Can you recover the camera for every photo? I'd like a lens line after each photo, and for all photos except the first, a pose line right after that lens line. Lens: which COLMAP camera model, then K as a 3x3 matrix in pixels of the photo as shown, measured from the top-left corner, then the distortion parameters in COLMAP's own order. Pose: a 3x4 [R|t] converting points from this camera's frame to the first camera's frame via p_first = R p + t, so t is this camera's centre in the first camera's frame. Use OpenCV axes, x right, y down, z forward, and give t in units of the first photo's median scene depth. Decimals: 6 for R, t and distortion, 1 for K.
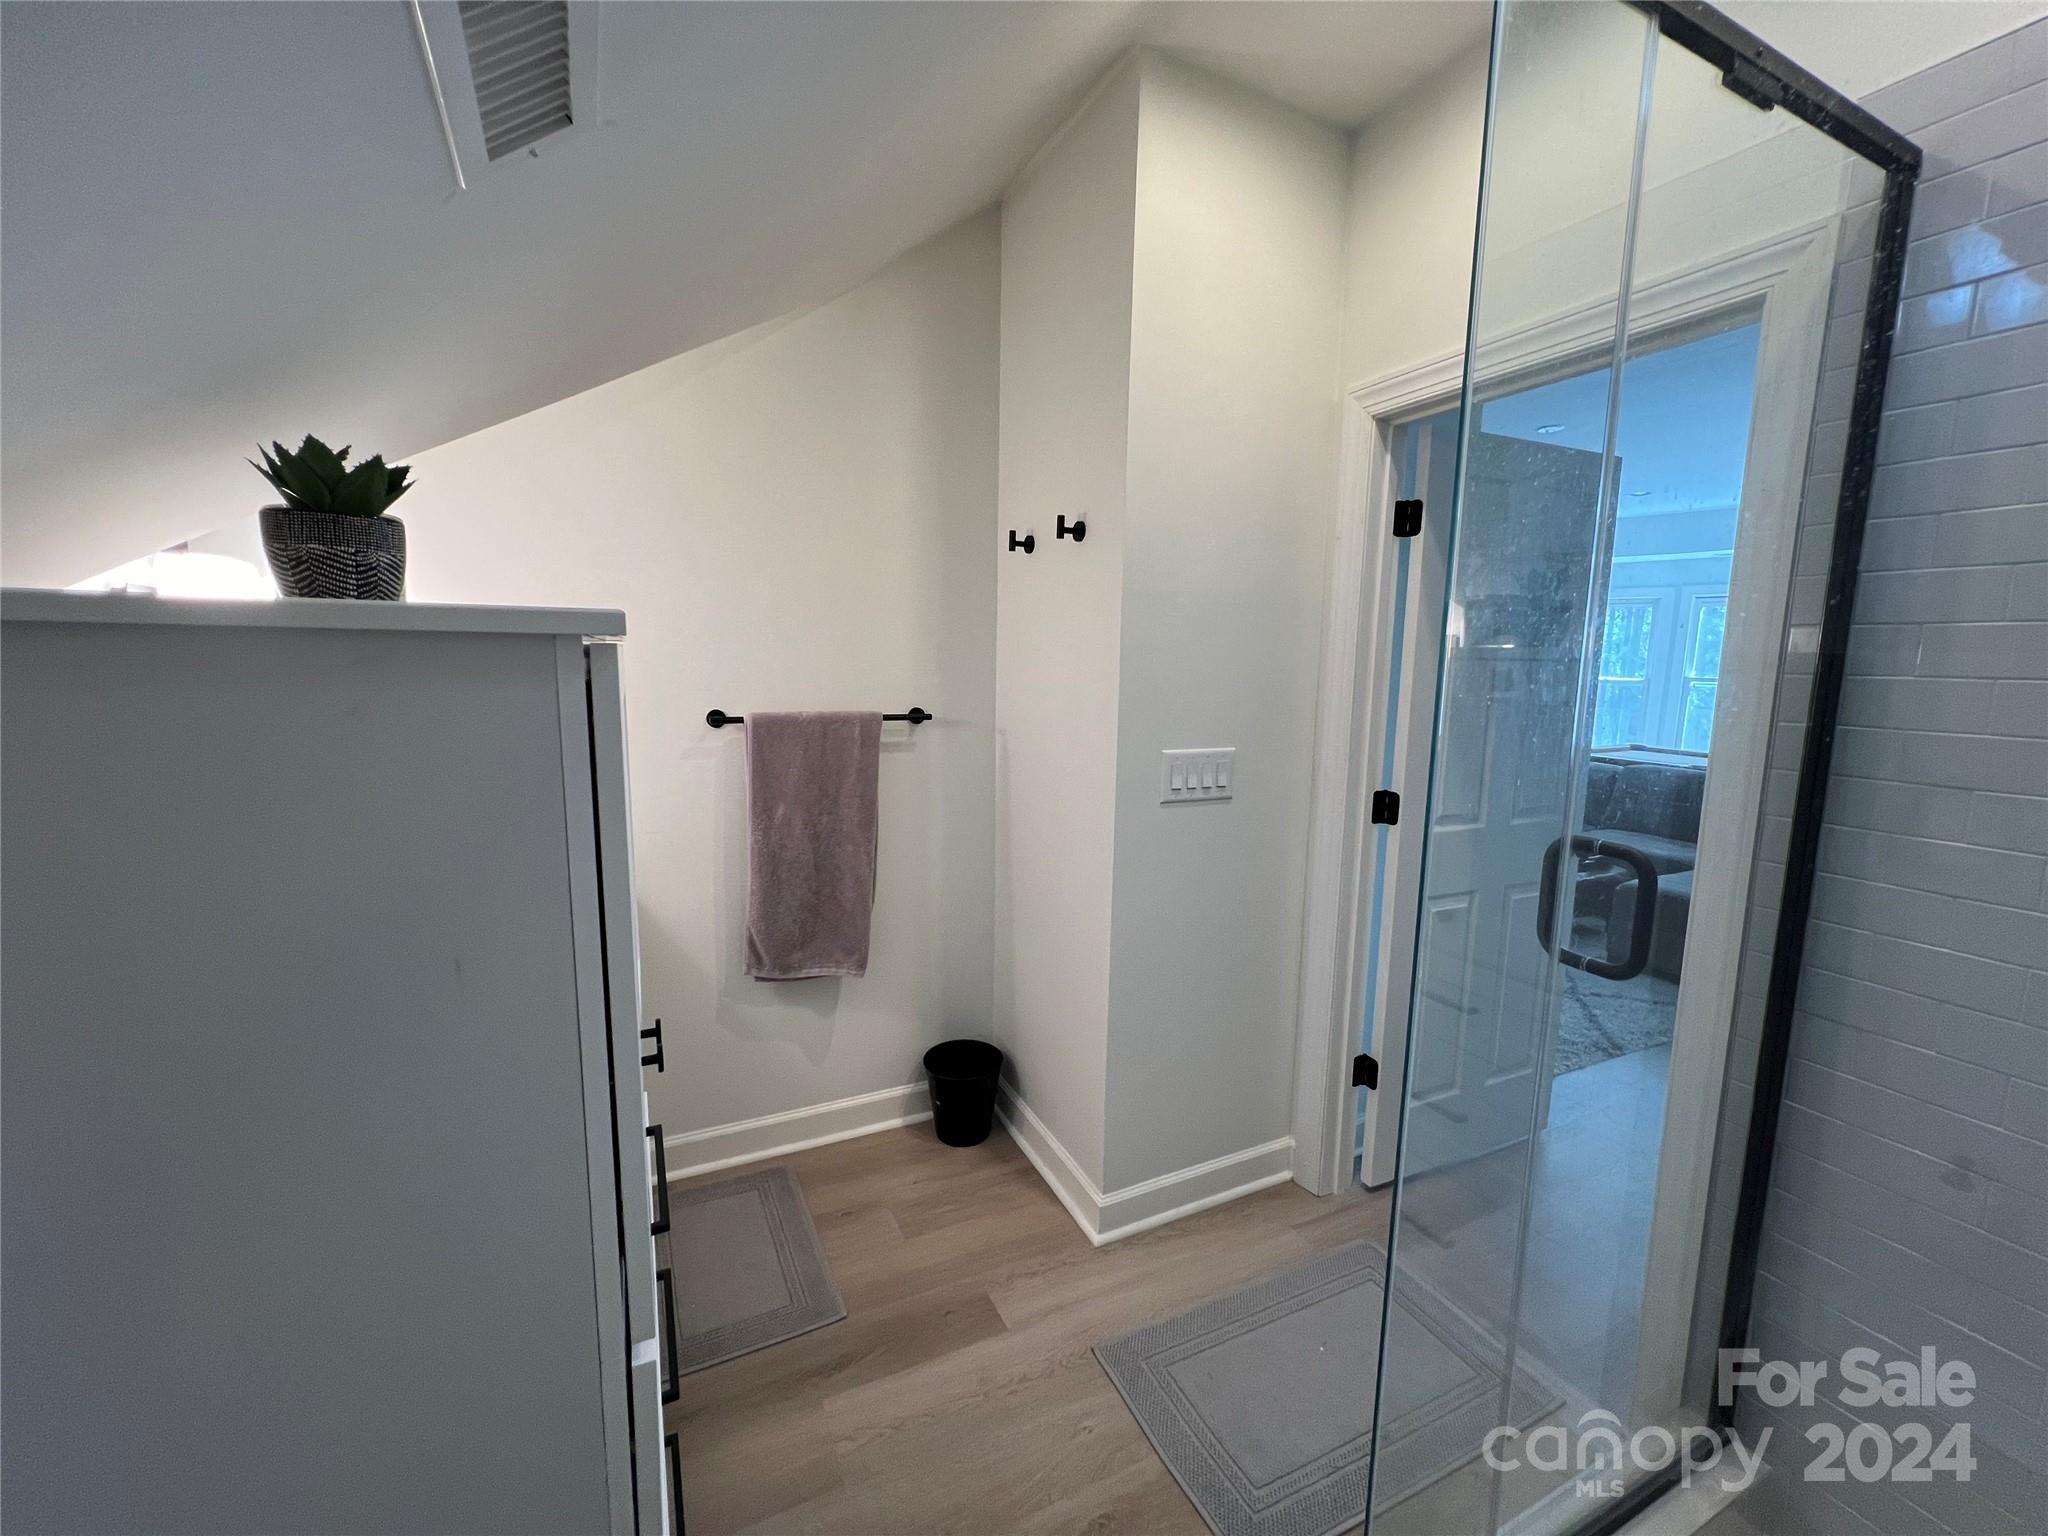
lens RADIAL K [[821.1, 0, 1019.4], [0, 821.1, 762.1], [0, 0, 1]] dist [0.001216, 0.000080]
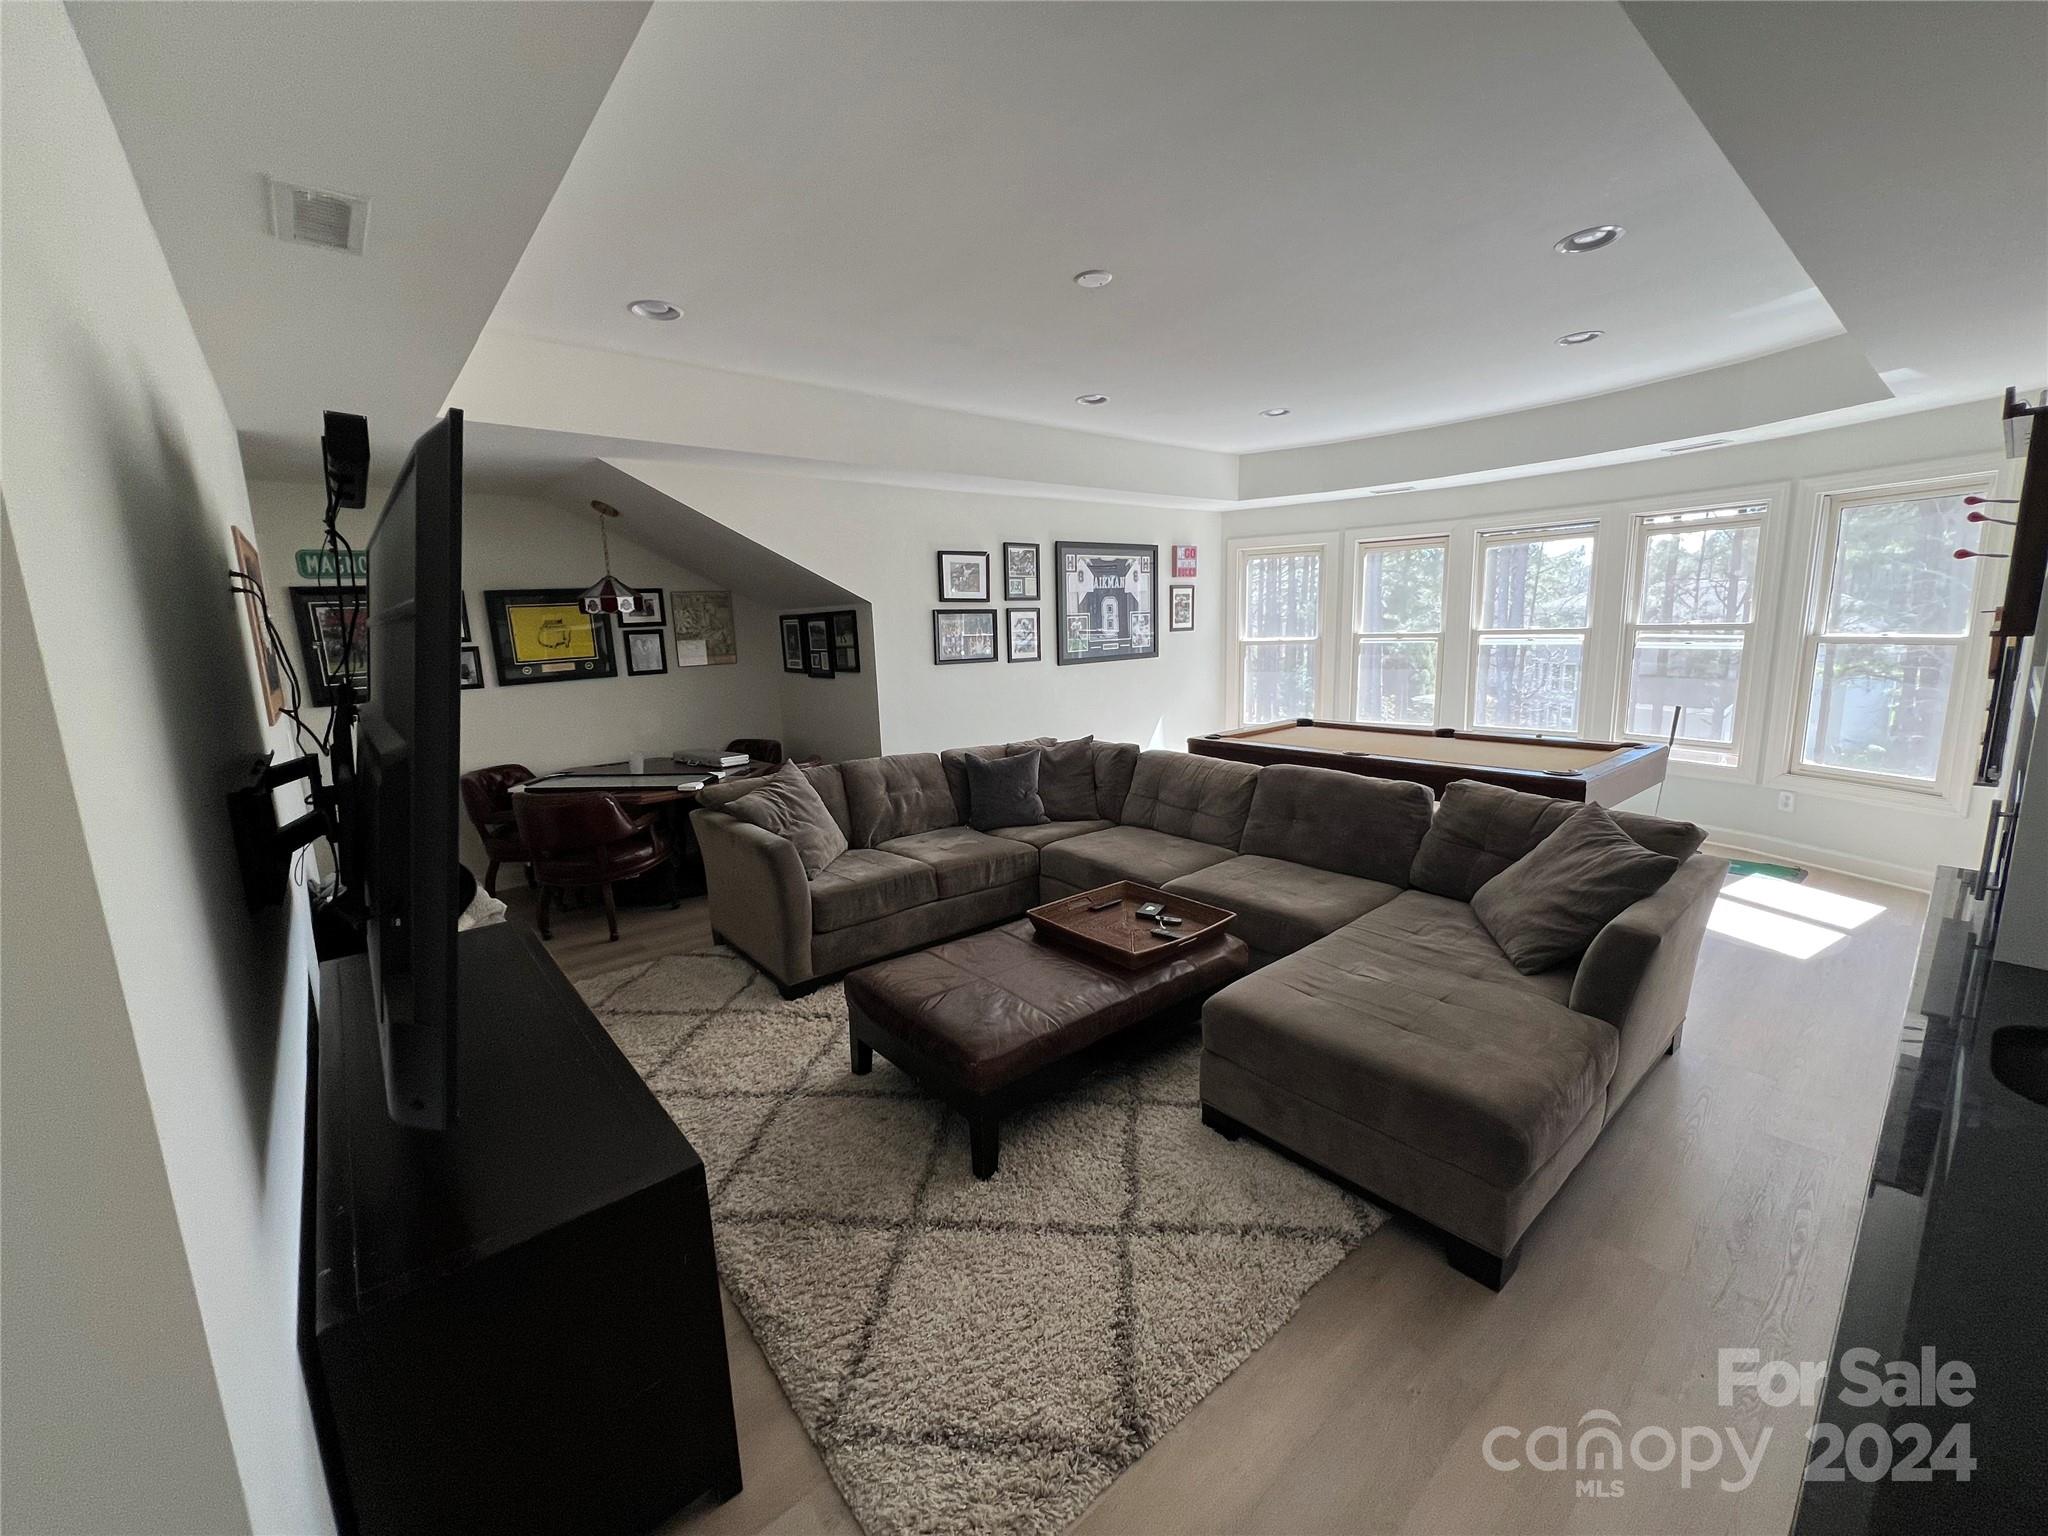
lens RADIAL K [[821.1, 0, 1022.8], [0, 821.1, 763.7], [0, 0, 1]] dist [0.001216, 0.000080]
pose [[0.966368, -0.094086, 0.239333, 0.510294], [0.086035, 0.995325, 0.043890, -0.072493], [-0.242343, -0.021823, 0.969945, 0.480997]]
